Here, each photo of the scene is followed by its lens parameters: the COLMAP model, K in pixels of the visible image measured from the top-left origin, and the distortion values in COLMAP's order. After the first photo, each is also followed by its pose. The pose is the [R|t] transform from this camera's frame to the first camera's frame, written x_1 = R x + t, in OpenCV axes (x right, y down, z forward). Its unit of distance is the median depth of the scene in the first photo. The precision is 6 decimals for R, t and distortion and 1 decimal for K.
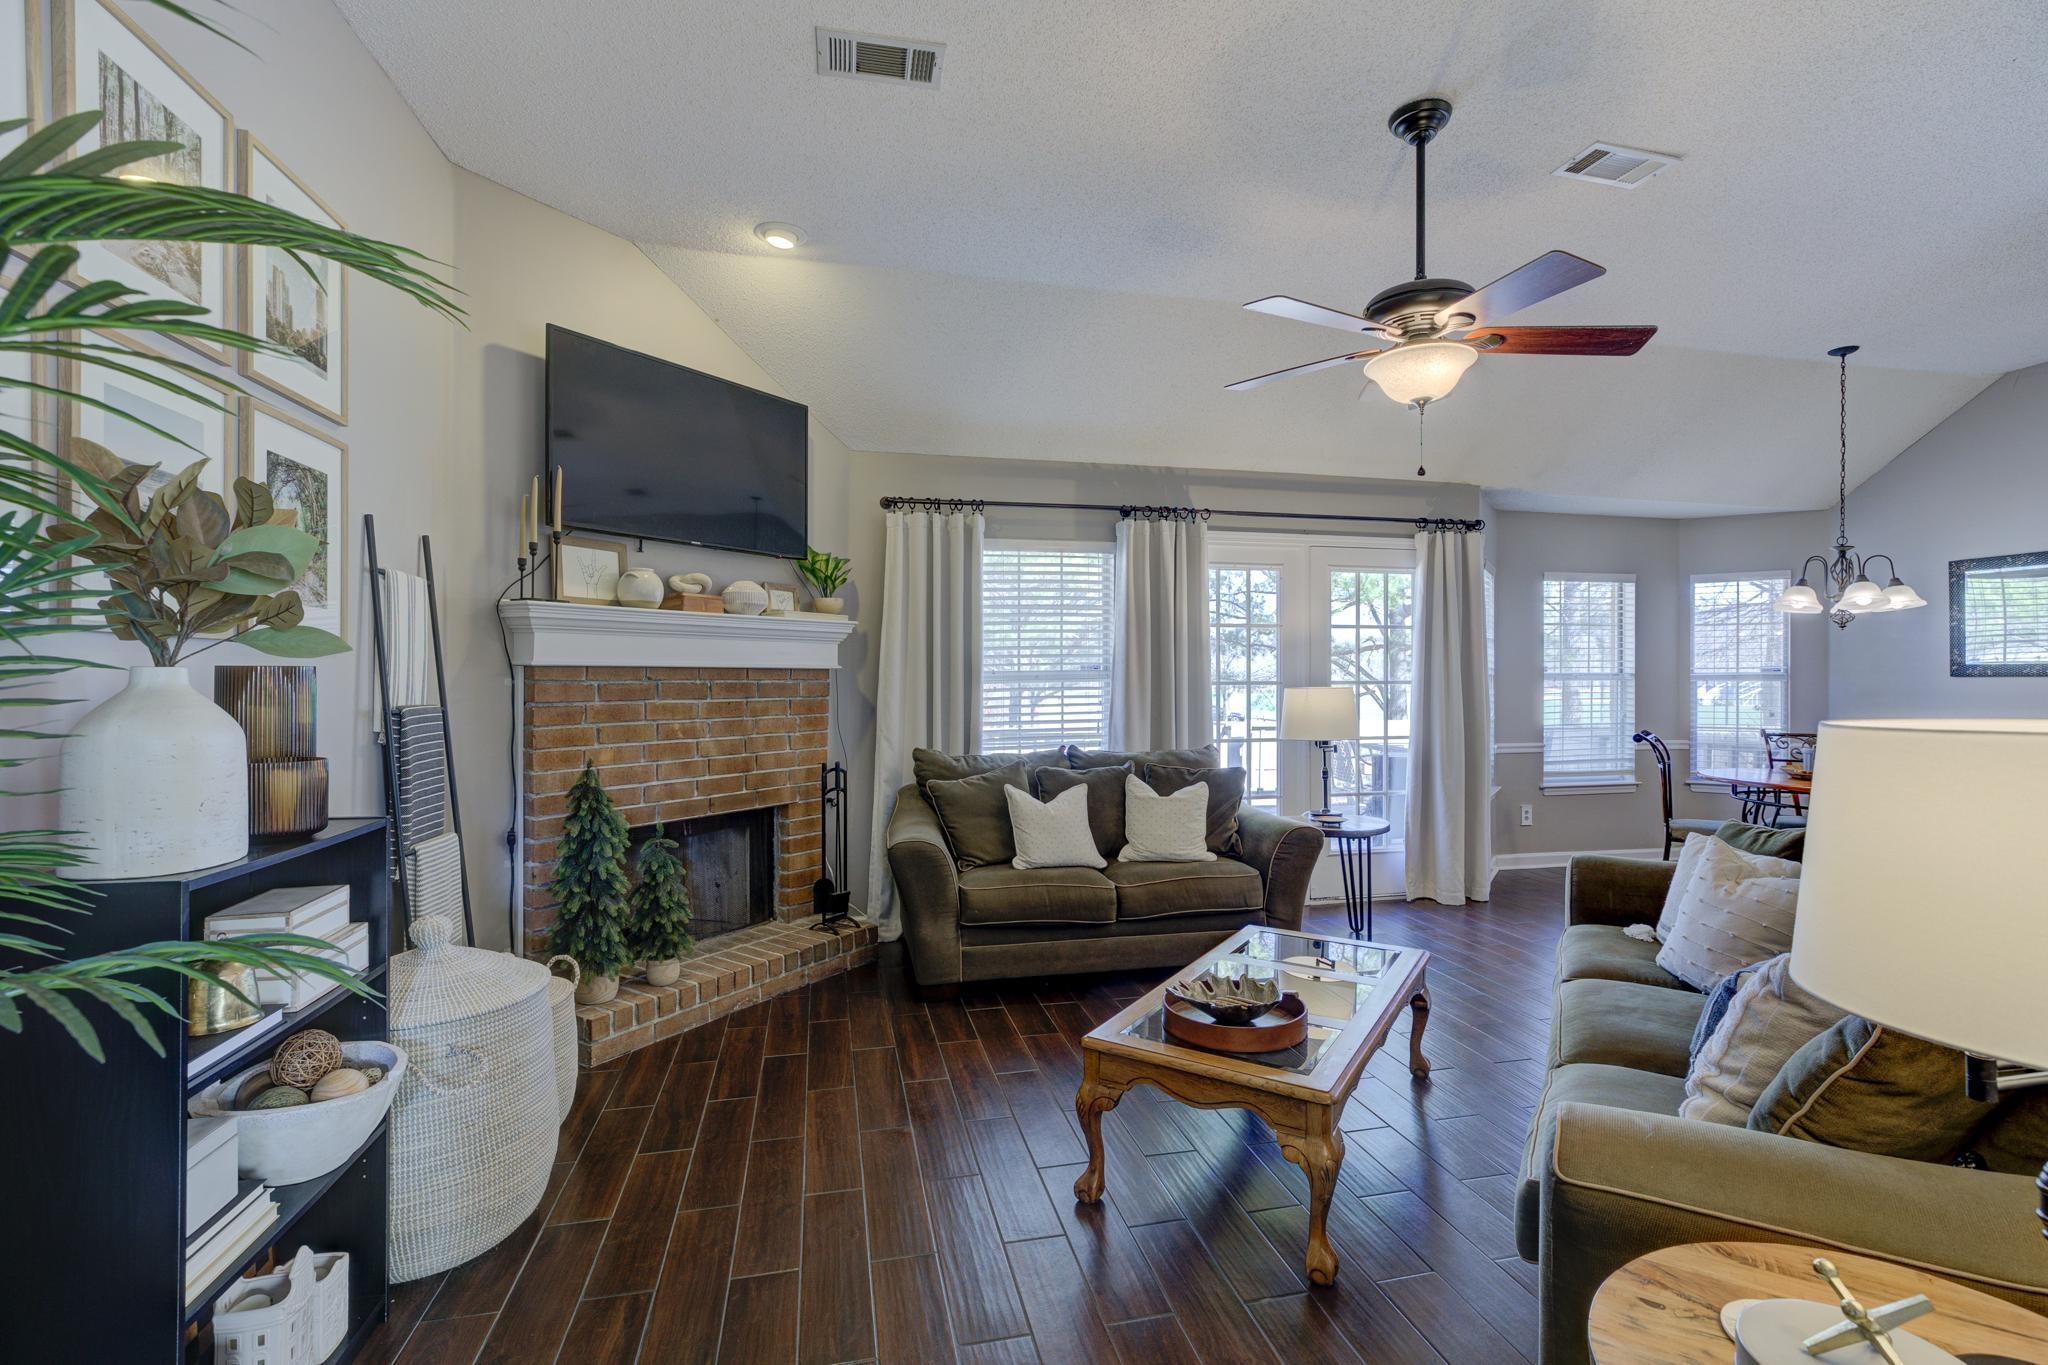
lens RADIAL K [[932.7, 0, 1022.0], [0, 932.7, 671.9], [0, 0, 1]] dist [0.000069, -0.000062]
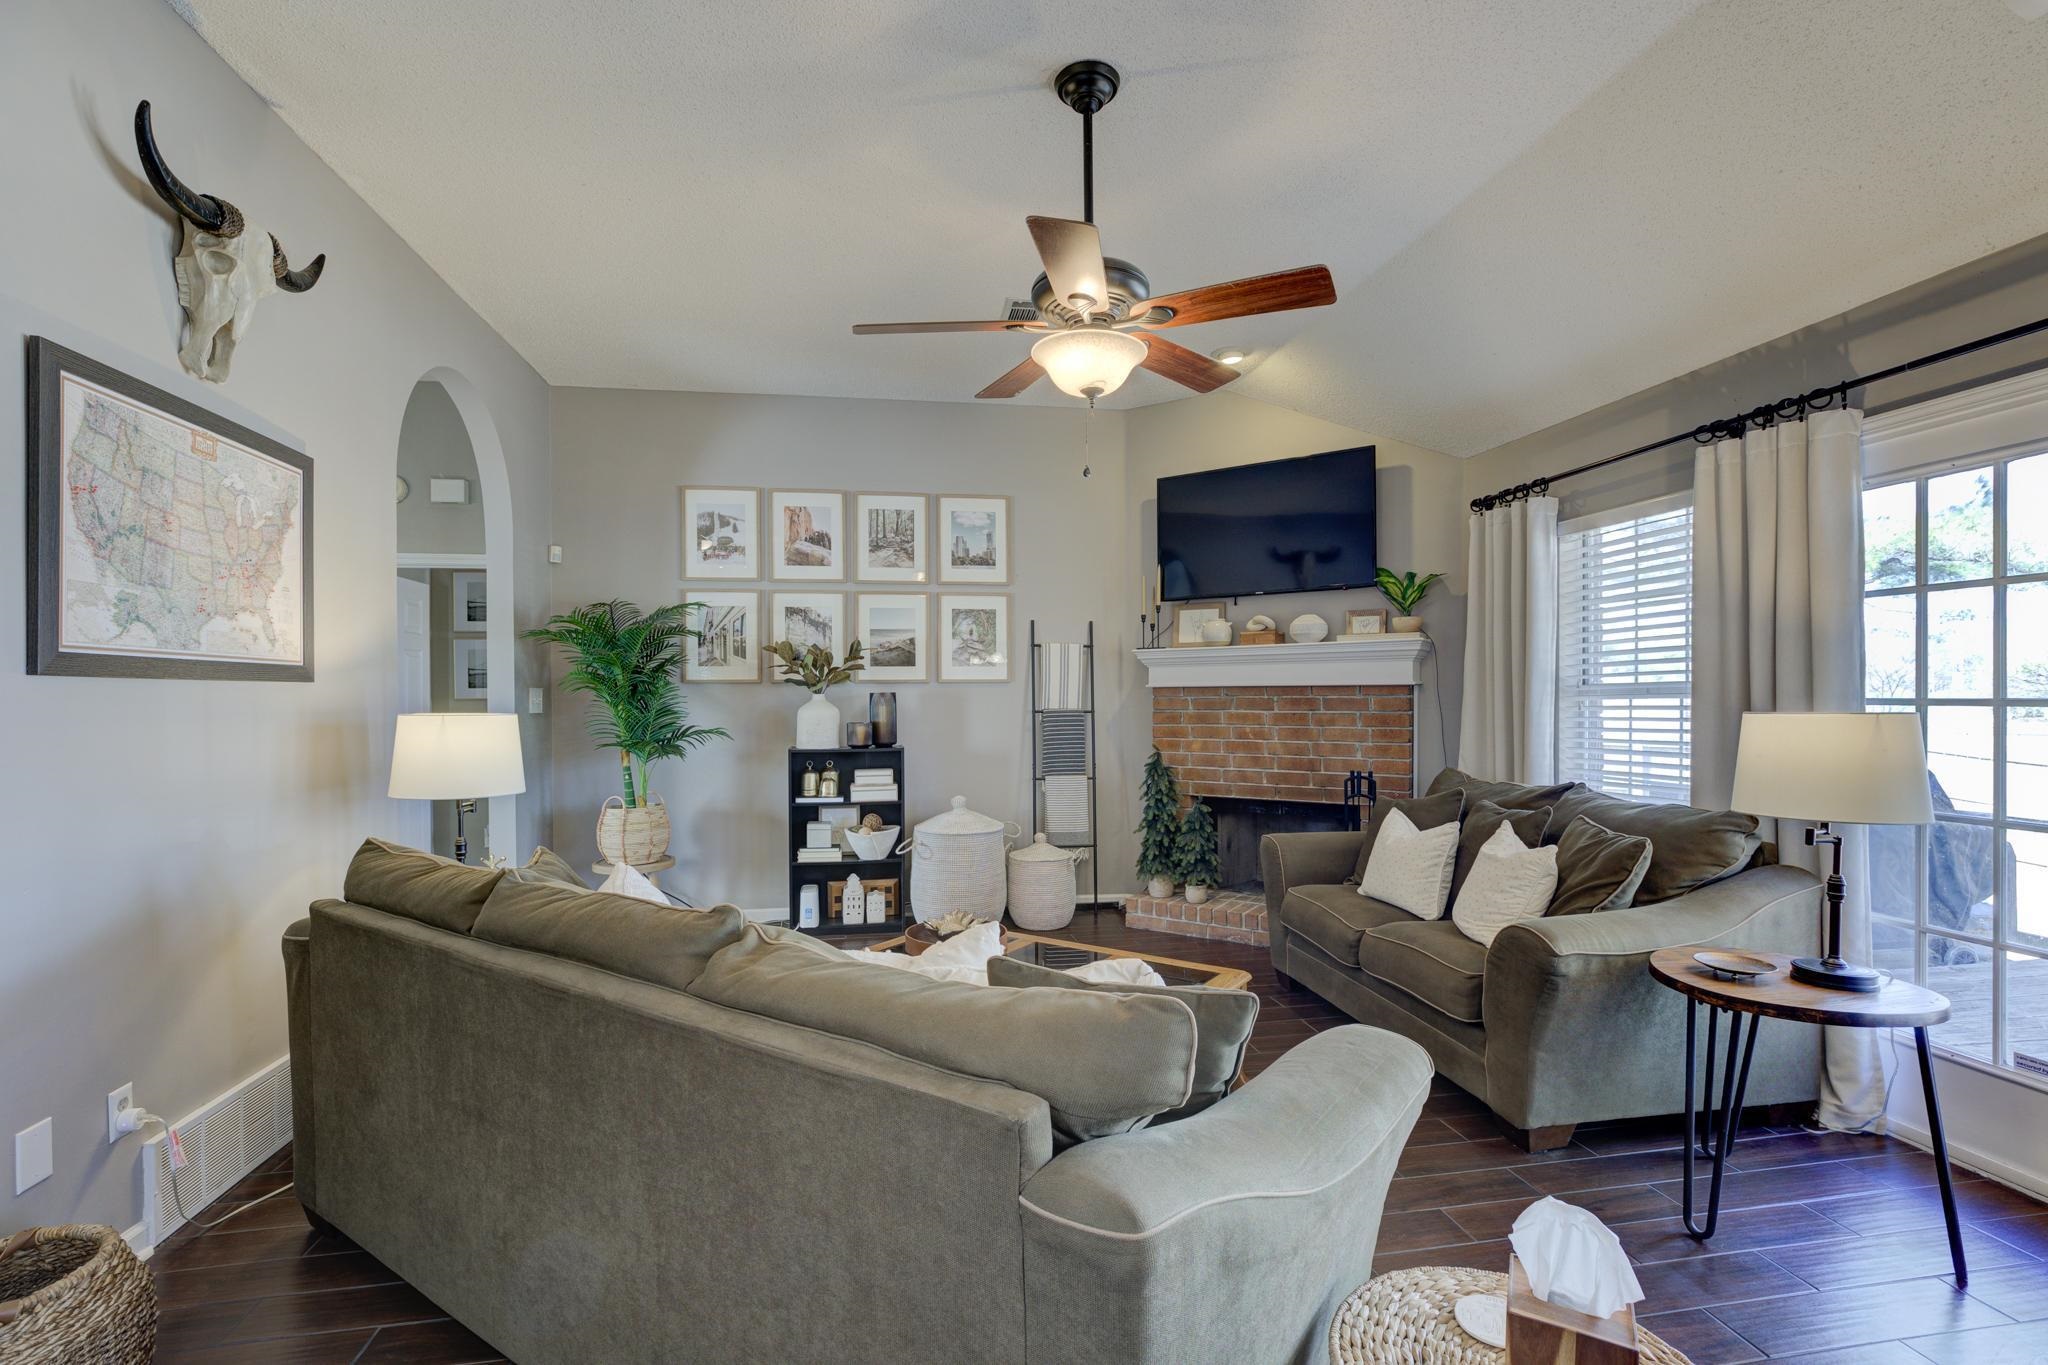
lens RADIAL K [[932.7, 0, 1018.0], [0, 932.7, 696.5], [0, 0, 1]] dist [0.000069, -0.000062]
pose [[-0.038173, 0.005013, -0.999259, 0.950263], [0.013430, 0.999900, 0.004503, -0.000698], [0.999181, -0.013248, -0.038237, 0.675693]]
